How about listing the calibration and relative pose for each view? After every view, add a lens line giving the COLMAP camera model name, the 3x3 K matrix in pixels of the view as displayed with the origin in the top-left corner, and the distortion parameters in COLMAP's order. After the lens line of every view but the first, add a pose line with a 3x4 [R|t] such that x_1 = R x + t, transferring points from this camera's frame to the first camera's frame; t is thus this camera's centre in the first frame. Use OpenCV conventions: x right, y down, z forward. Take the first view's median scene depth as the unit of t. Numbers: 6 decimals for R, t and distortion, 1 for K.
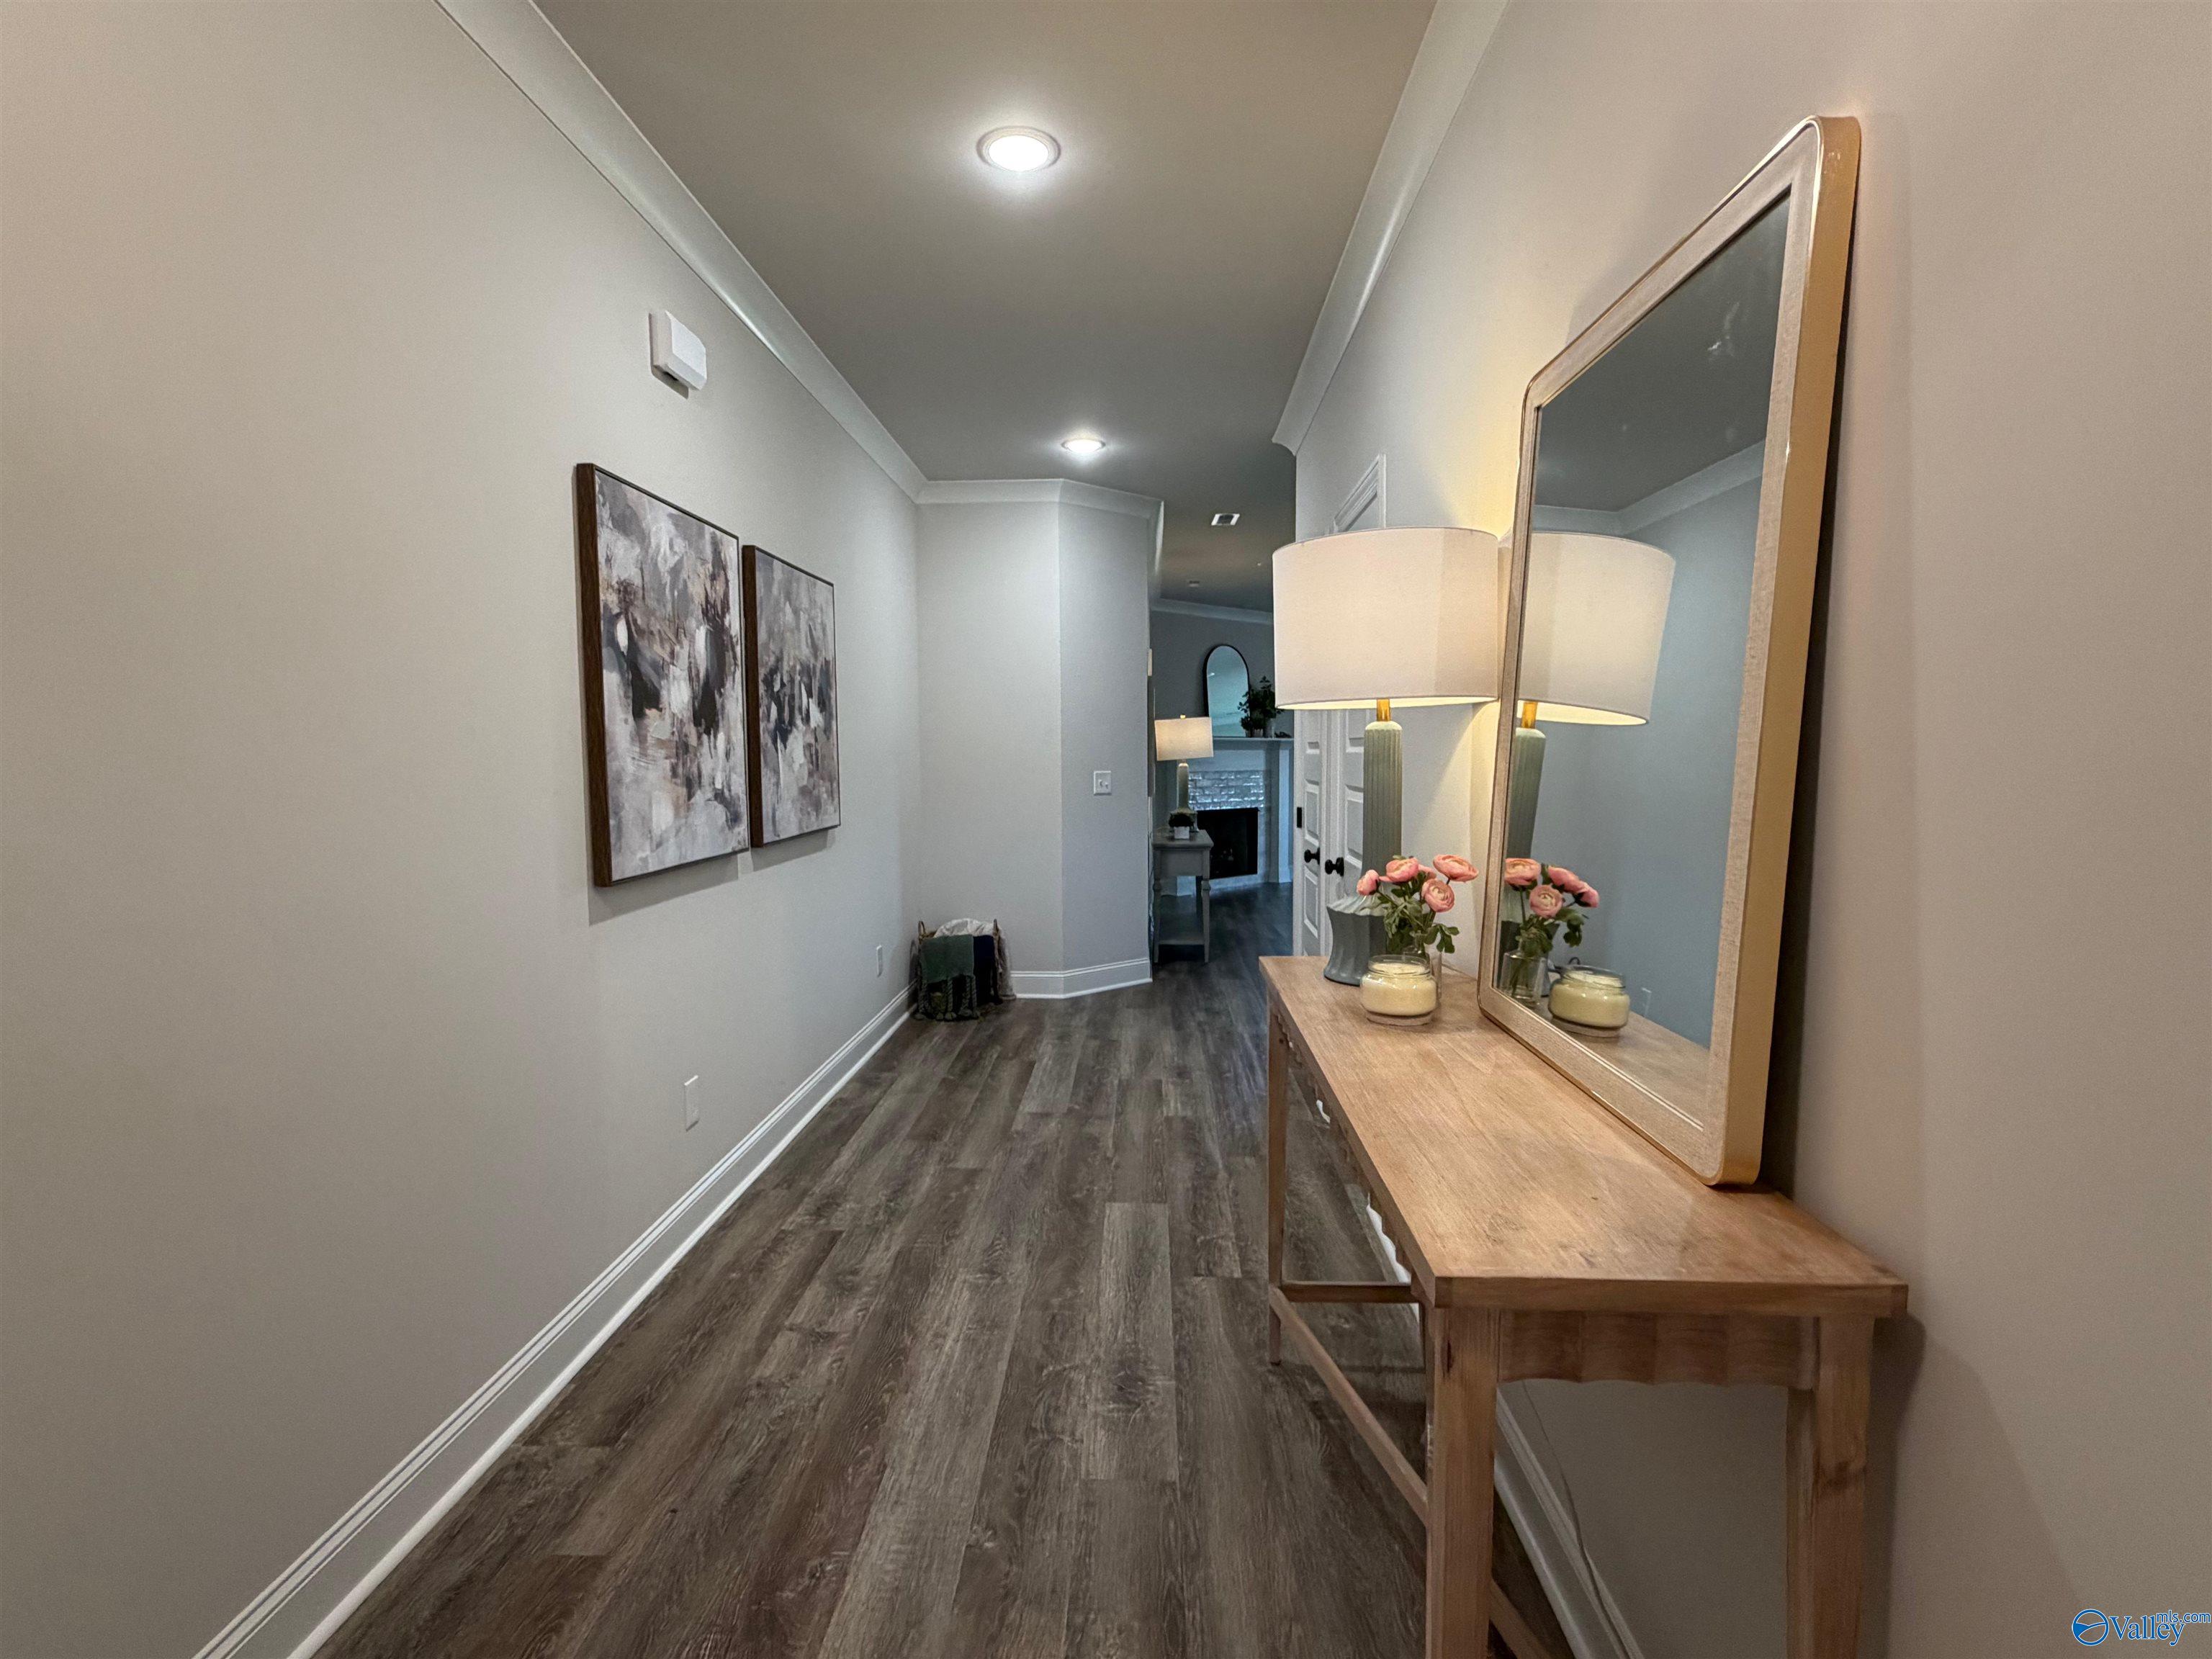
lens RADIAL K [[1100.5, 0, 1087.8], [0, 1100.5, 834.2], [0, 0, 1]] dist [0.000749, 0.000024]
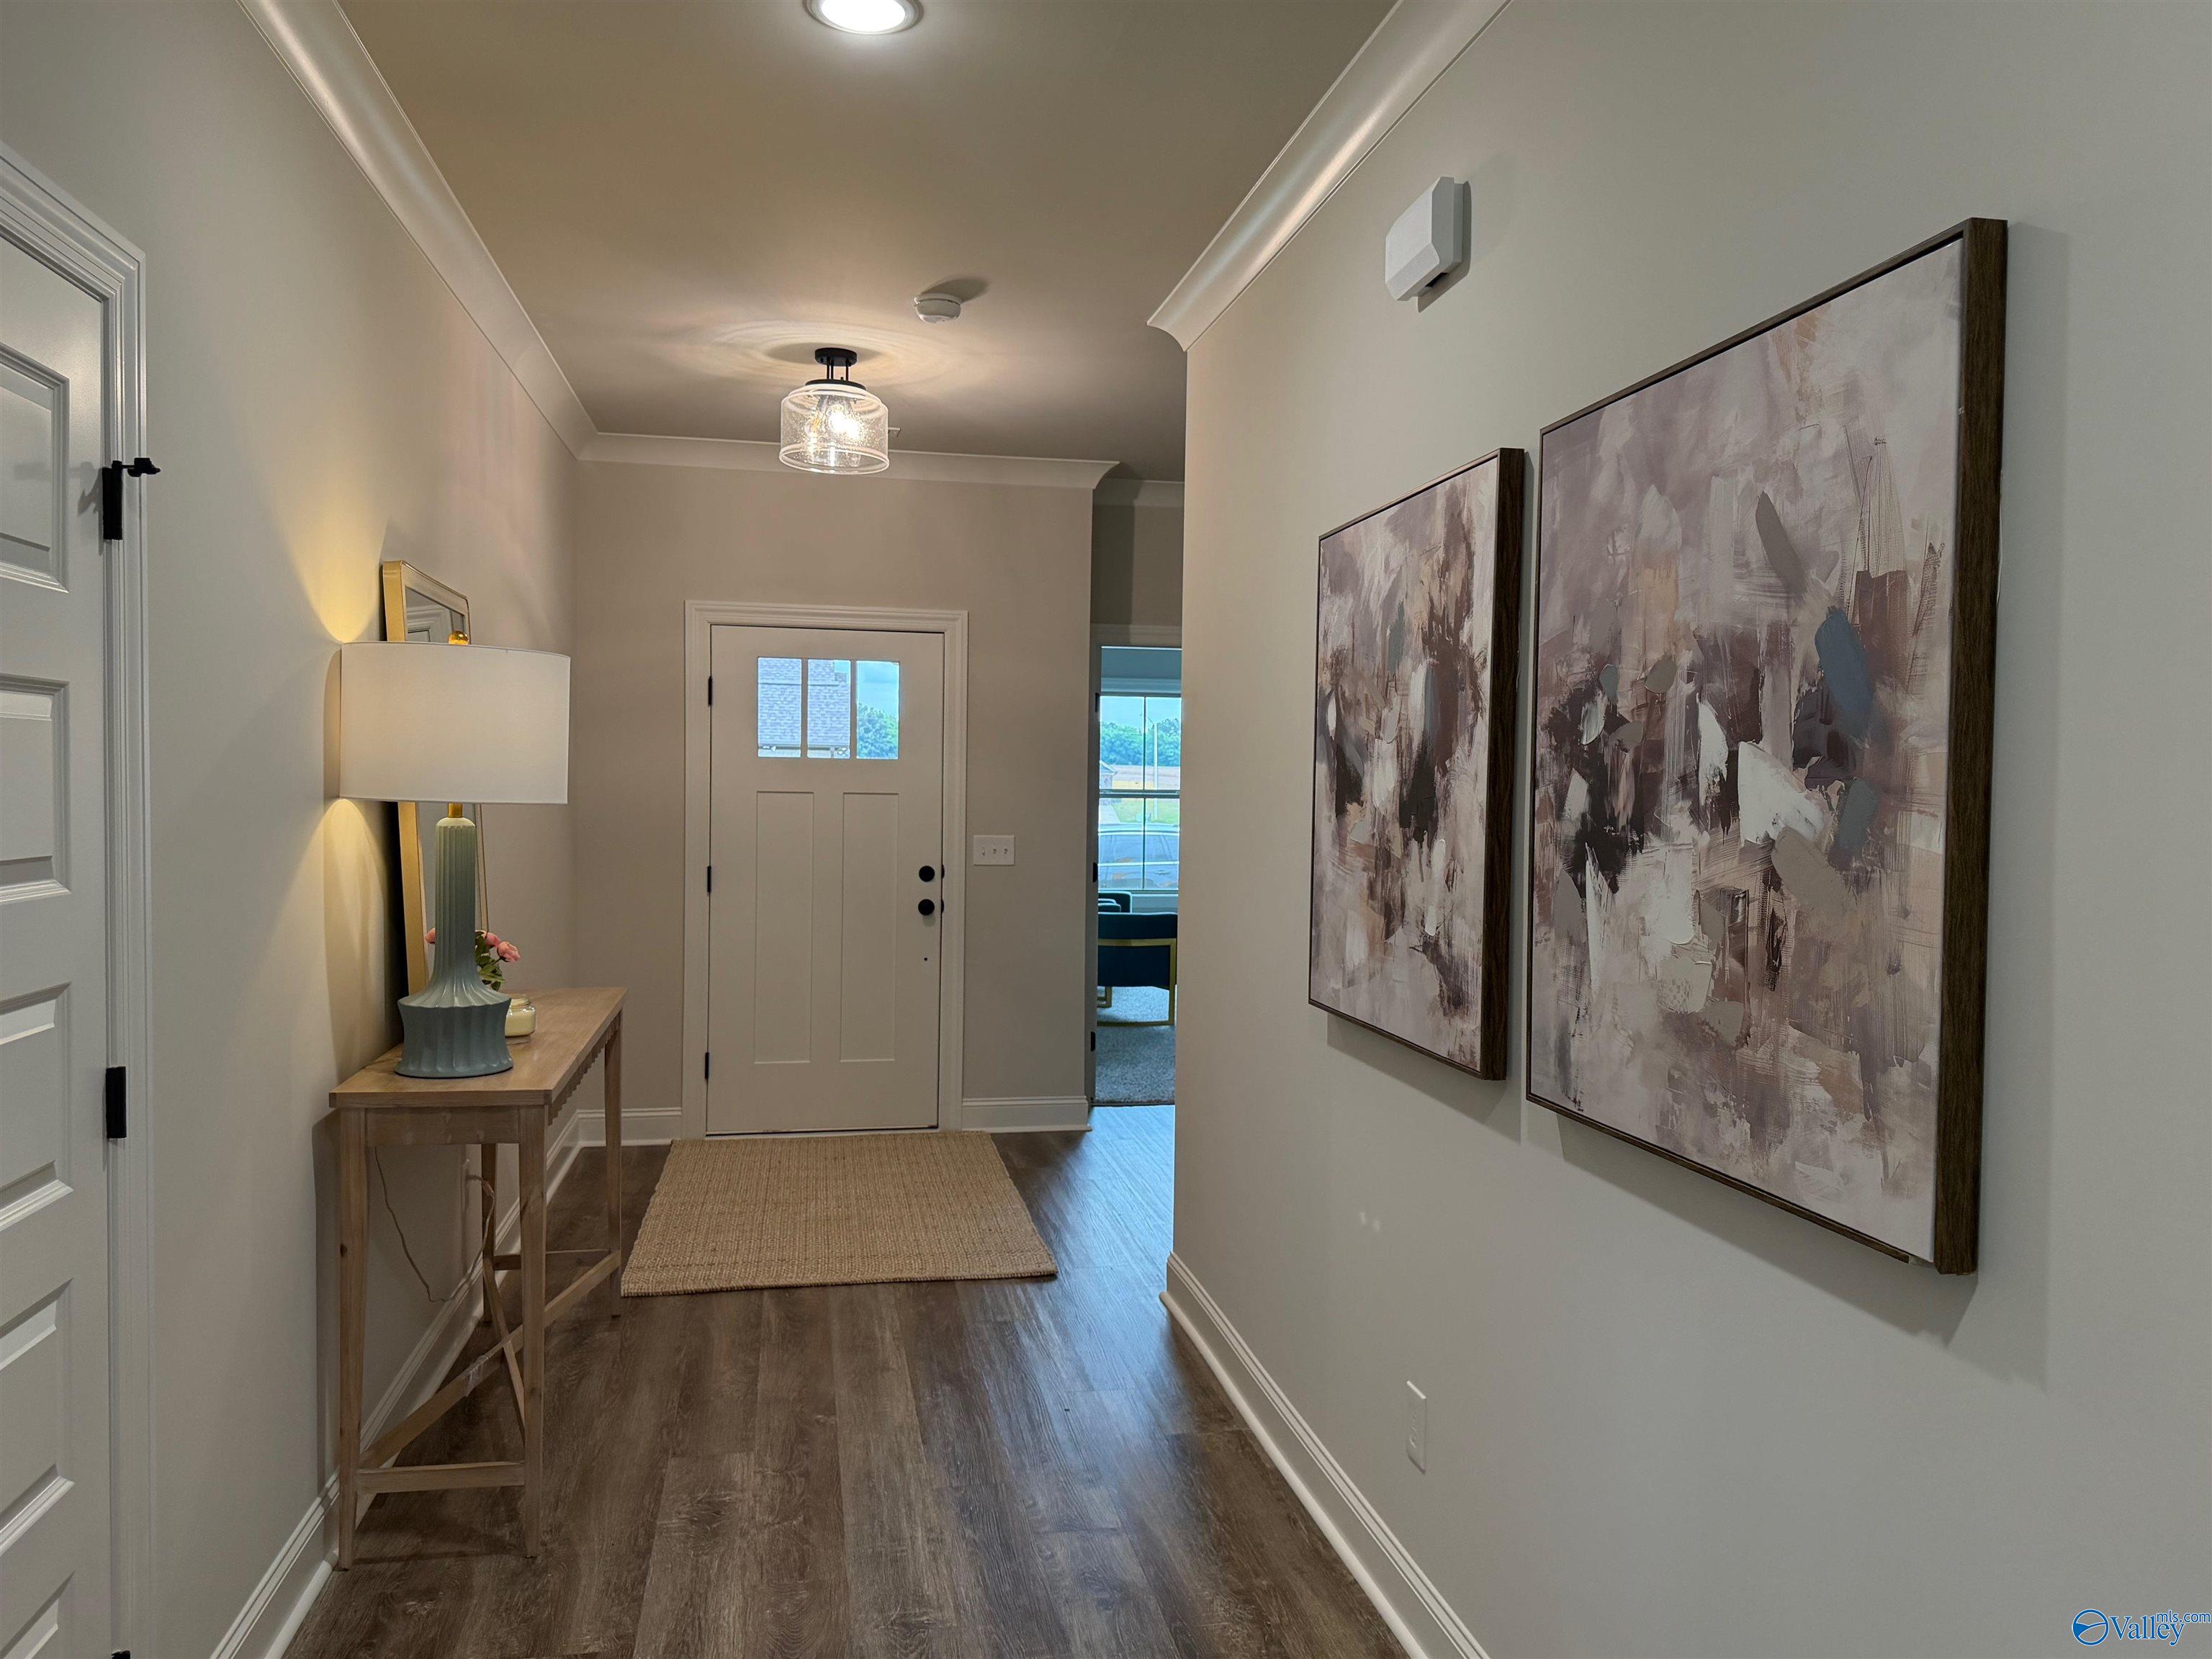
lens RADIAL K [[1580.7, 0, 1106.0], [0, 1580.7, 829.5], [0, 0, 1]] dist [0.002345, -0.005492]
pose [[-0.968328, -0.002150, -0.249671, 0.037297], [-0.028875, 0.994218, 0.103428, -0.187752], [0.248005, 0.107361, -0.962791, 1.854876]]
